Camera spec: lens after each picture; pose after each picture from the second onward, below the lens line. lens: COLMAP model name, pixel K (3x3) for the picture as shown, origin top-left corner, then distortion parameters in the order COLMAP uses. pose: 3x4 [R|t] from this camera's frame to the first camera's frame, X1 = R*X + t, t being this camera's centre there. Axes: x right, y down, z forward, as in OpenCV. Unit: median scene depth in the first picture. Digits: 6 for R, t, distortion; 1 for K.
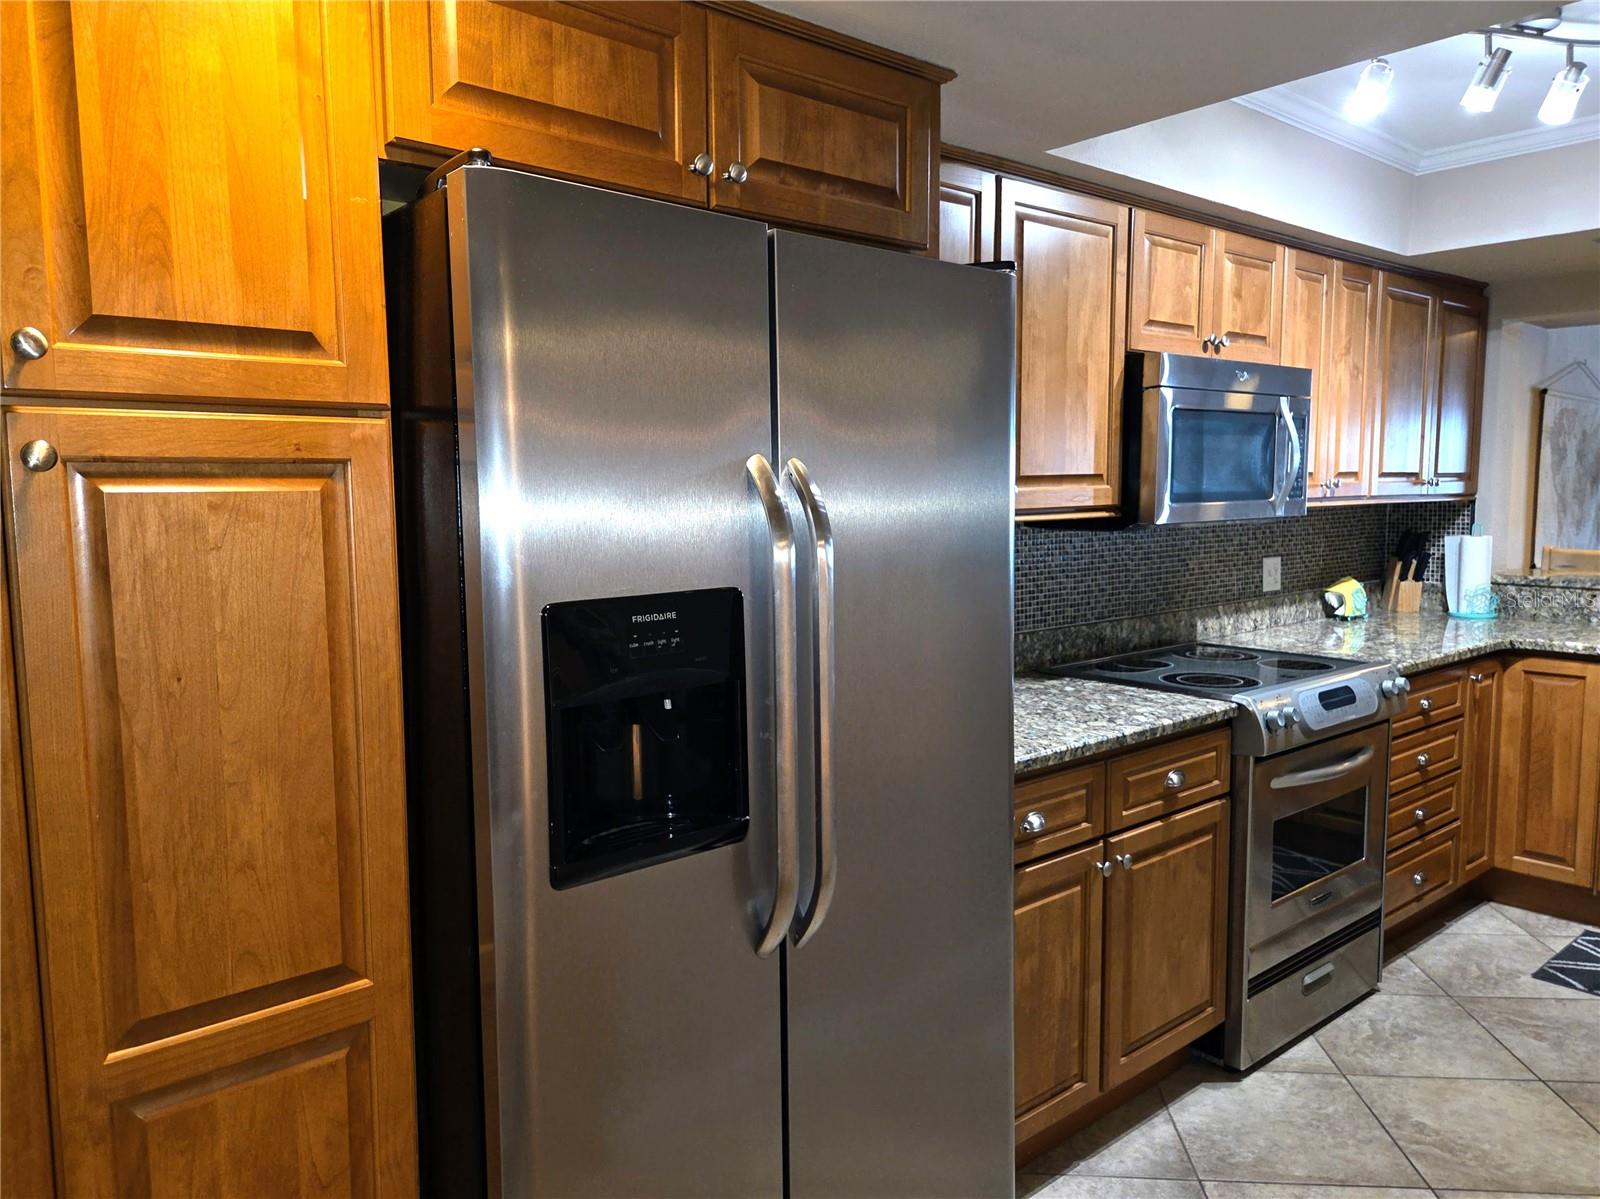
lens RADIAL K [[1137.5, 0, 800.0], [0, 1137.5, 599.5], [0, 0, 1]] dist [0.031528, -0.008911]
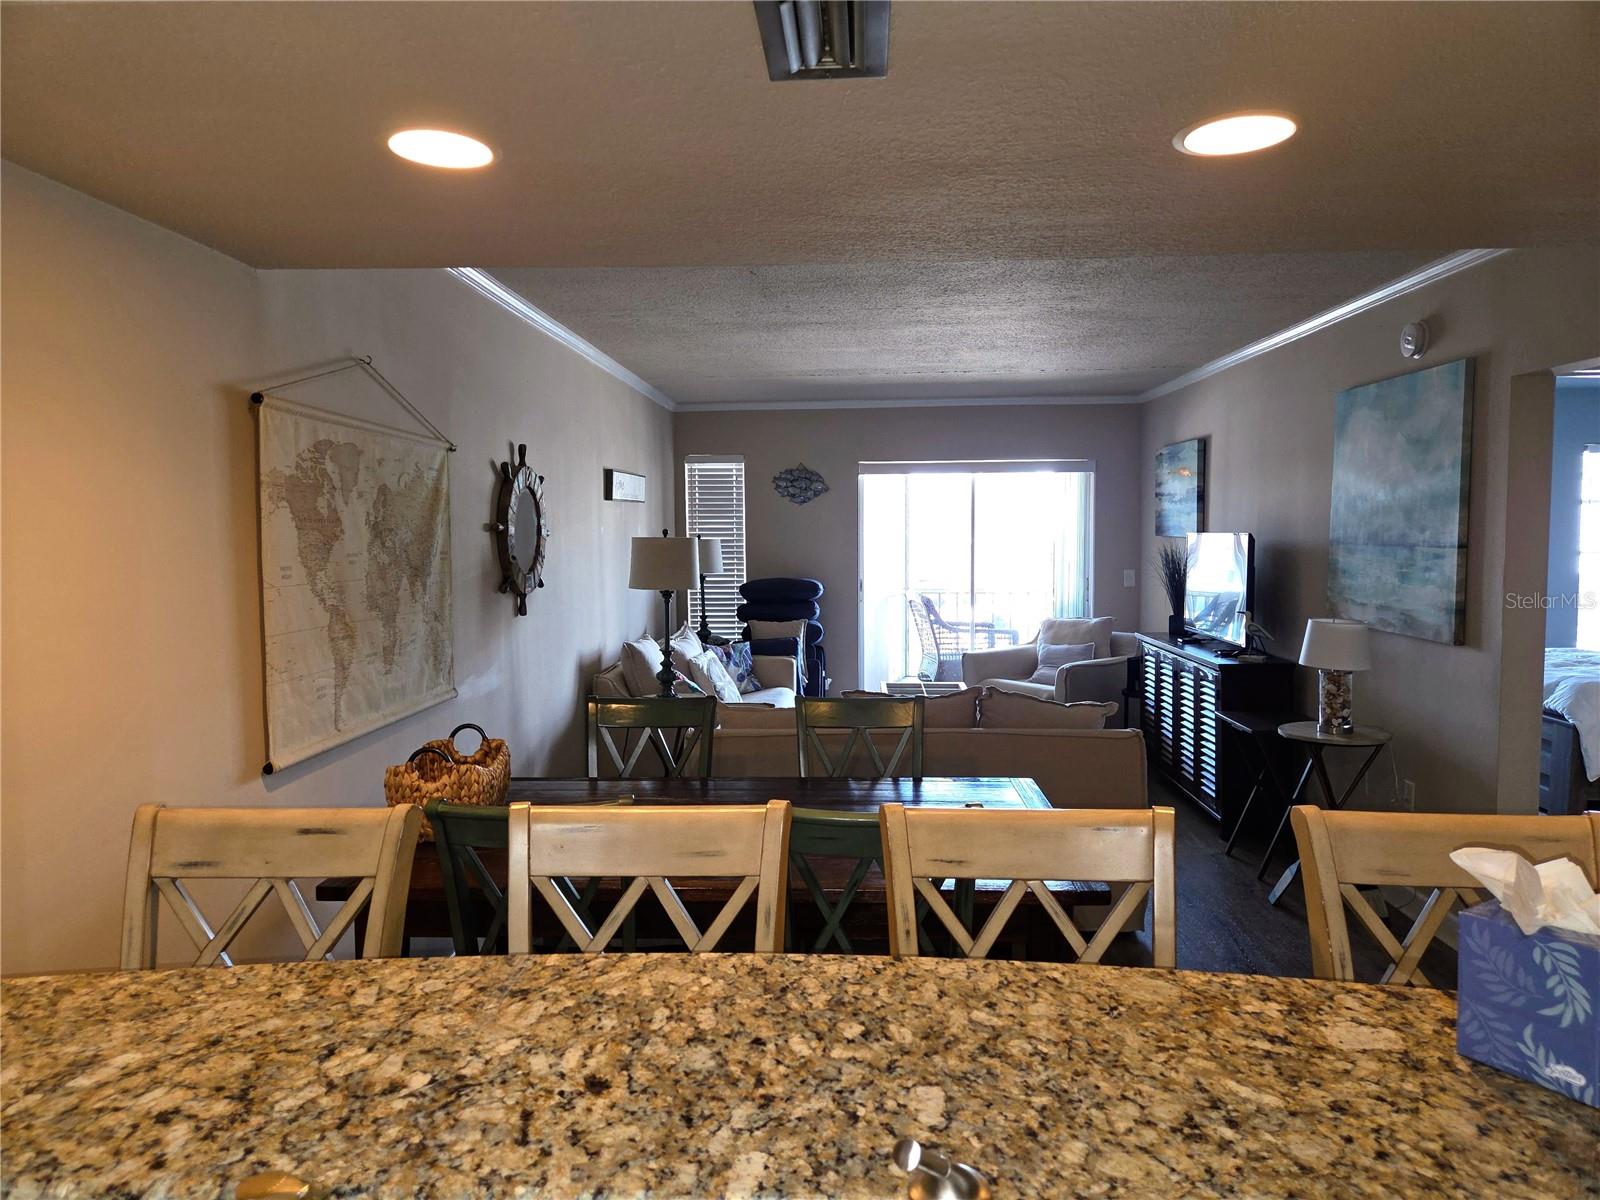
lens RADIAL K [[1065.9, 0, 793.4], [0, 1065.9, 597.5], [0, 0, 1]] dist [0.059632, -0.051598]
pose [[0.690223, -0.046810, 0.722081, 0.786222], [0.076672, 0.997019, -0.008655, -0.130796], [-0.719523, 0.061337, 0.691754, 0.897422]]
